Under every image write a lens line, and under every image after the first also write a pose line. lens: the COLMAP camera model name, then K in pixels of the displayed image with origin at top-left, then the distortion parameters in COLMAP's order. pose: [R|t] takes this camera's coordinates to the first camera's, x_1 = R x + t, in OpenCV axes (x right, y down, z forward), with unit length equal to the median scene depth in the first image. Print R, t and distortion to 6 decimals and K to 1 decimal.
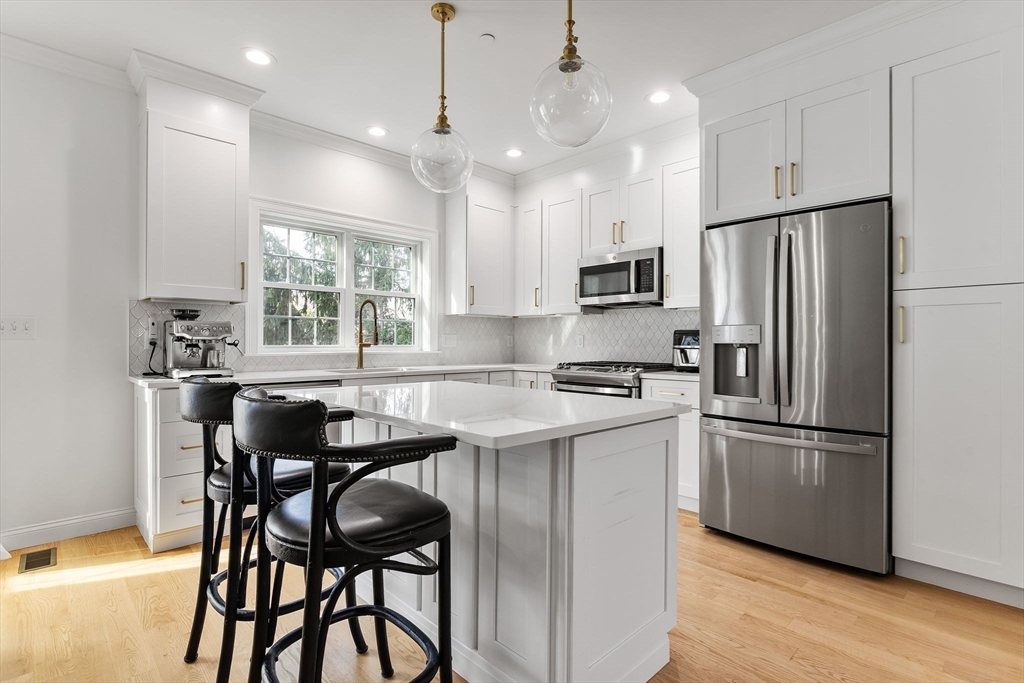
lens RADIAL K [[487.3, 0, 512.0], [0, 487.3, 341.5], [0, 0, 1]] dist [-0.011579, 0.000458]
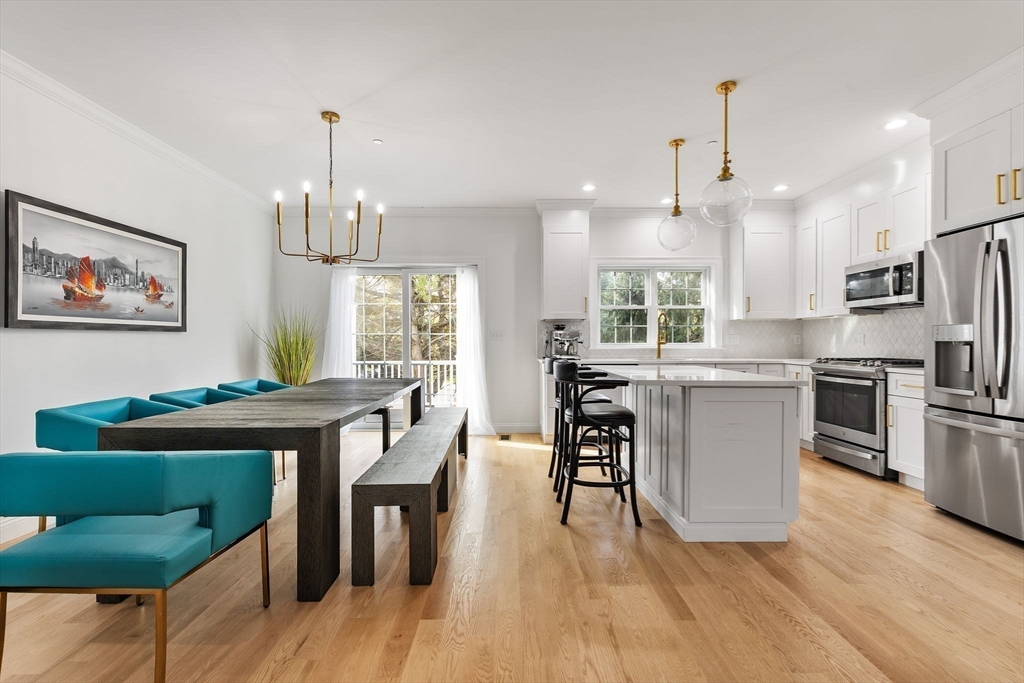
lens RADIAL K [[487.3, 0, 512.0], [0, 487.3, 341.5], [0, 0, 1]] dist [-0.011579, 0.000458]
pose [[0.718432, -0.003082, -0.695590, 0.420486], [0.004509, 0.999990, 0.000226, 0.000148], [0.695583, -0.003299, 0.718438, -0.411614]]
